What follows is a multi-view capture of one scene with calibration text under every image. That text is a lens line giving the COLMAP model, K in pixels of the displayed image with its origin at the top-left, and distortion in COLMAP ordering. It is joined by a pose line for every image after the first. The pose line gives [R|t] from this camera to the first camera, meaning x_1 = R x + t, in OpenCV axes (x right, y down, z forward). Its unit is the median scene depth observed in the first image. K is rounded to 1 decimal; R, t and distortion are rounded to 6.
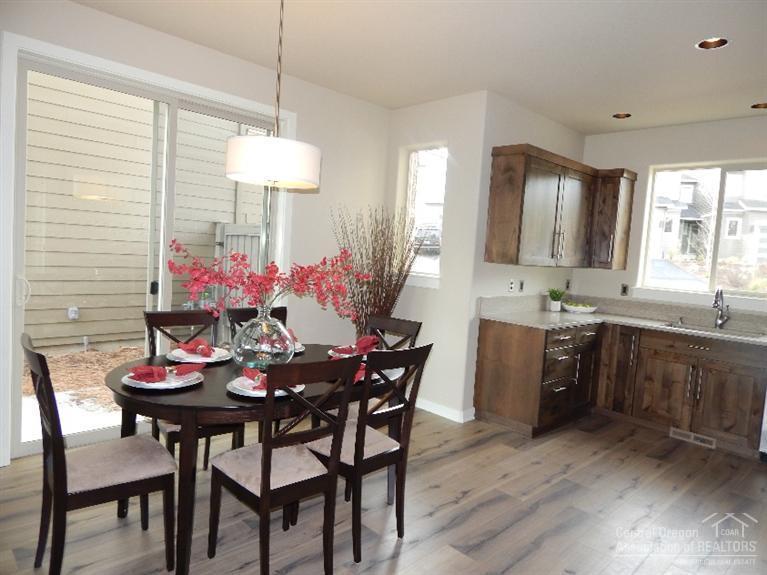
lens RADIAL K [[516.4, 0, 385.1], [0, 516.4, 288.0], [0, 0, 1]] dist [0.010096, -0.007054]
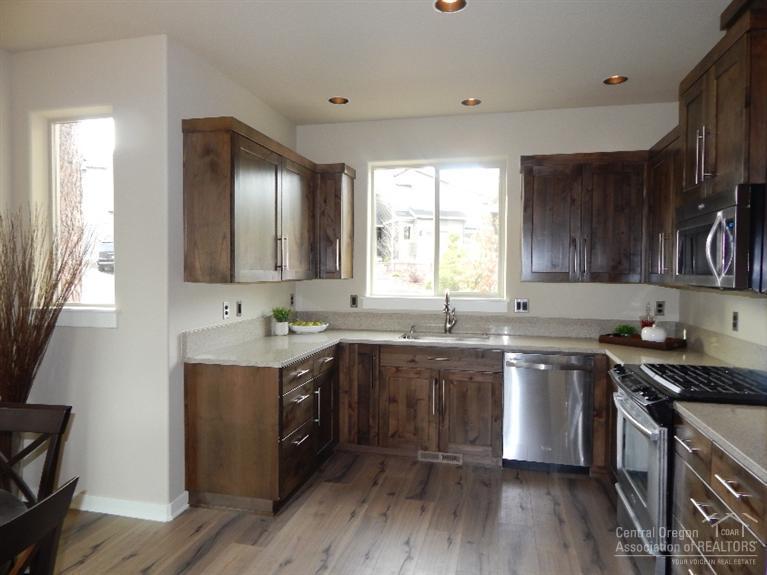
lens RADIAL K [[516.4, 0, 386.8], [0, 516.4, 283.3], [0, 0, 1]] dist [0.010096, -0.007054]
pose [[0.847060, -0.073705, 0.526362, 0.053381], [0.088248, 0.996095, -0.002534, -0.022556], [-0.524120, 0.048597, 0.850257, 0.251900]]
